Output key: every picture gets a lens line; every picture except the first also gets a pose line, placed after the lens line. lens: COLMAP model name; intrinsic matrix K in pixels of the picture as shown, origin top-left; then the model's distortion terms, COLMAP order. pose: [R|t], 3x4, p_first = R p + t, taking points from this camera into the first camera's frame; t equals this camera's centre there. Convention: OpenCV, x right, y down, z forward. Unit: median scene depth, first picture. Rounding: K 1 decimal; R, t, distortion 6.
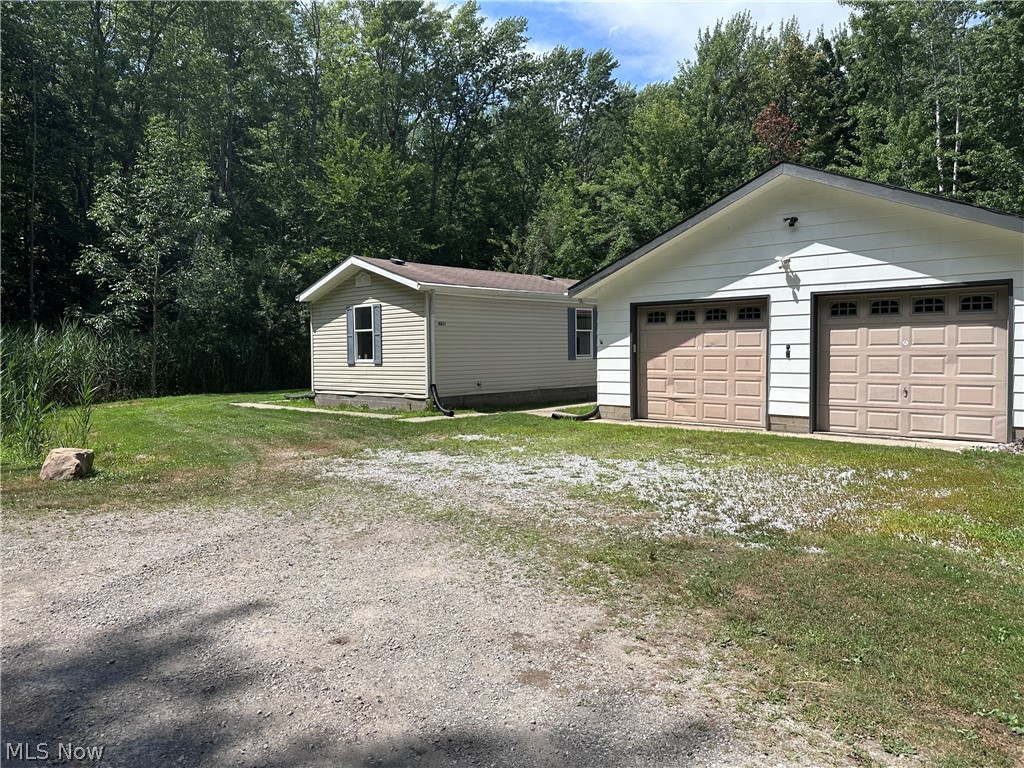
lens RADIAL K [[726.0, 0, 510.8], [0, 726.0, 378.8], [0, 0, 1]] dist [0.120428, -0.203963]
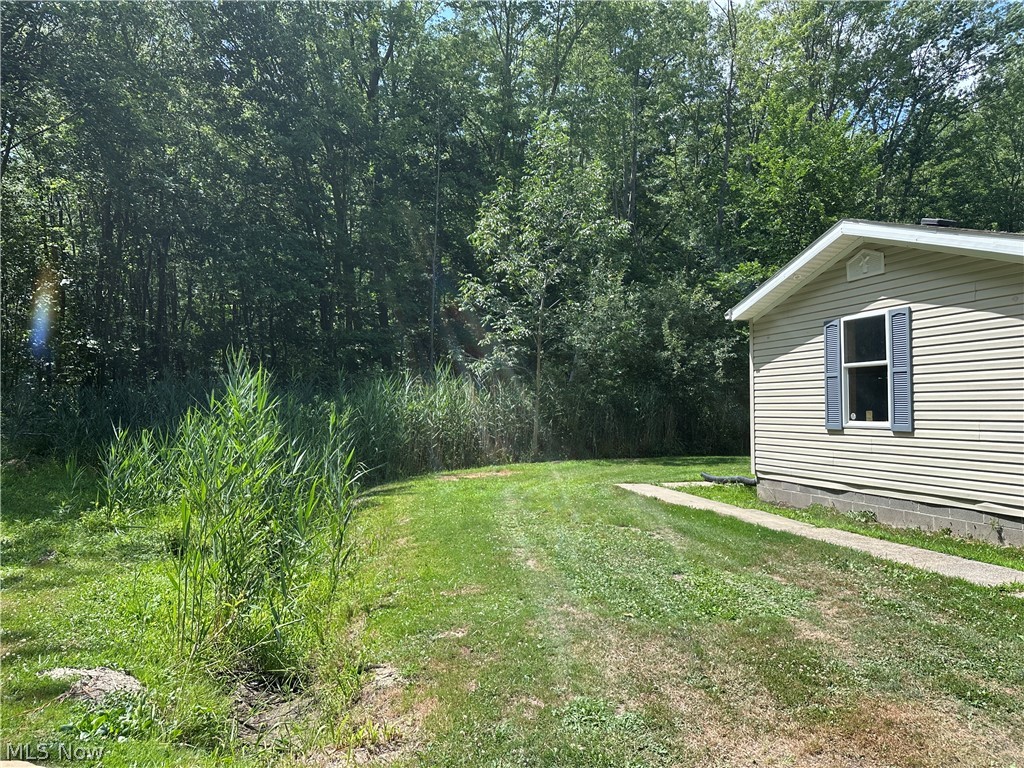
lens RADIAL K [[726.0, 0, 510.8], [0, 726.0, 378.8], [0, 0, 1]] dist [0.120428, -0.203963]
pose [[0.862229, -0.009729, -0.506425, -0.114638], [-0.026130, 0.997630, -0.063655, -0.012679], [0.505844, 0.068118, 0.859932, 0.324086]]
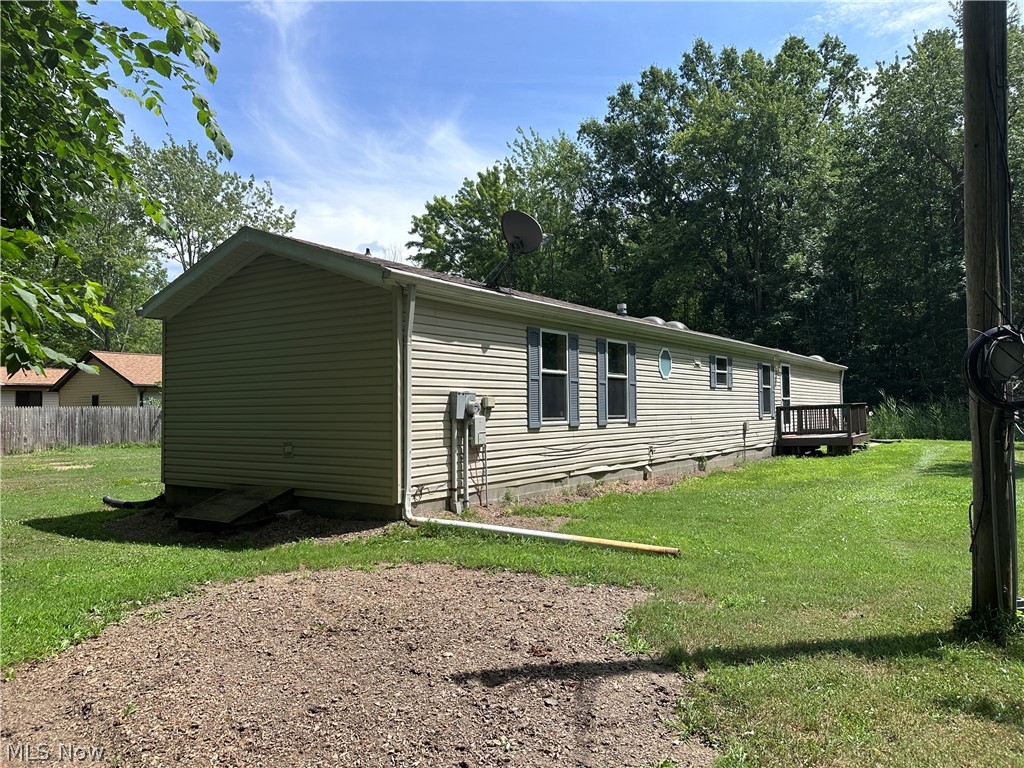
lens RADIAL K [[726.0, 0, 510.8], [0, 726.0, 378.8], [0, 0, 1]] dist [0.120428, -0.203963]
pose [[-0.158714, 0.062908, 0.985318, -0.587196], [0.051369, 0.997143, -0.055389, -0.021446], [-0.985987, 0.041823, -0.161492, 0.842045]]
